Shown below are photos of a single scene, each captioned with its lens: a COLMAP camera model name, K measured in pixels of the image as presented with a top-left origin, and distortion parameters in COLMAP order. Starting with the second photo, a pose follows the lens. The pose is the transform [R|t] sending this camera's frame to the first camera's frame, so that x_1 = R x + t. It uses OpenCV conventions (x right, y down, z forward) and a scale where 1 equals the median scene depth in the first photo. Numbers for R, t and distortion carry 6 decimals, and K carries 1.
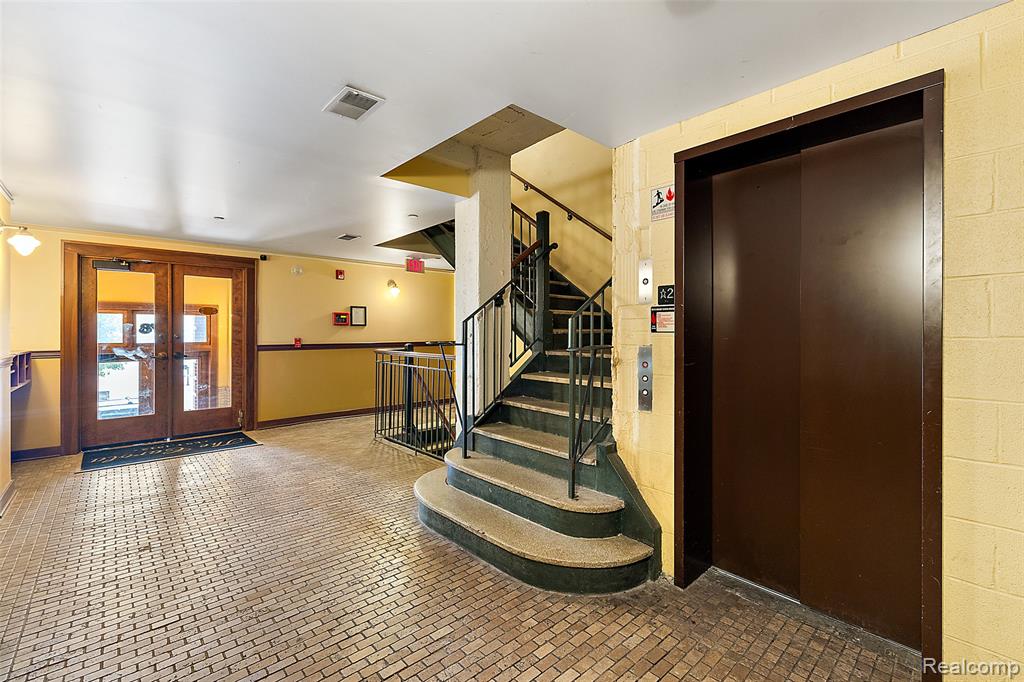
lens RADIAL K [[437.8, 0, 506.9], [0, 437.8, 333.0], [0, 0, 1]] dist [0.000558, -0.000059]
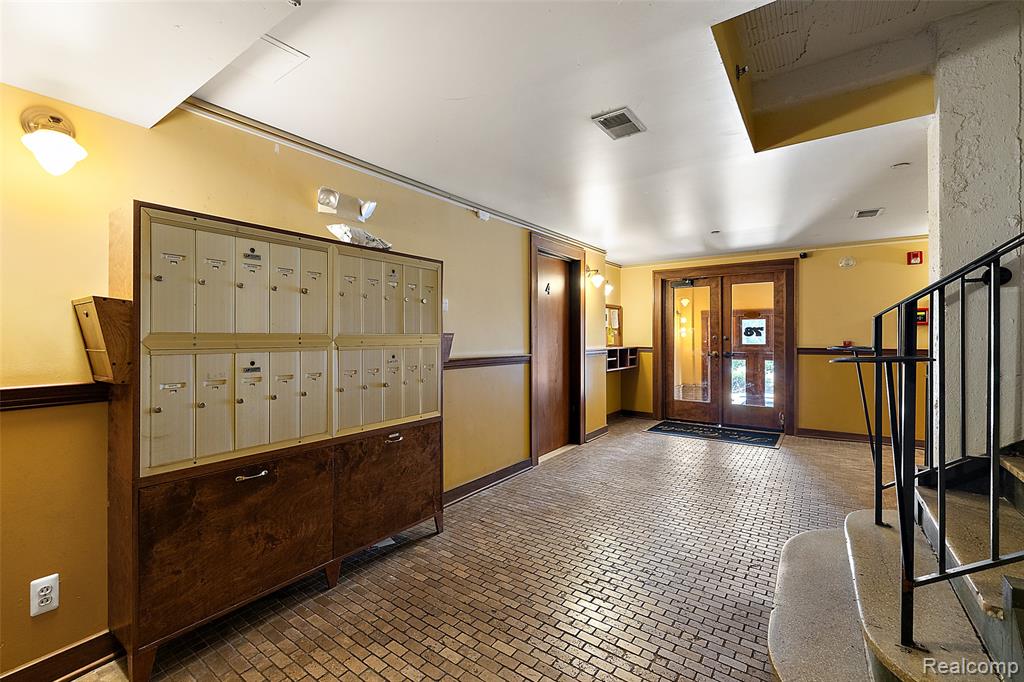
lens RADIAL K [[437.8, 0, 506.9], [0, 437.8, 333.0], [0, 0, 1]] dist [0.000558, -0.000059]
pose [[0.208617, -0.006251, -0.977977, 0.259144], [-0.002719, 0.999972, -0.006972, 0.004039], [0.977994, 0.004114, 0.208594, 0.192912]]
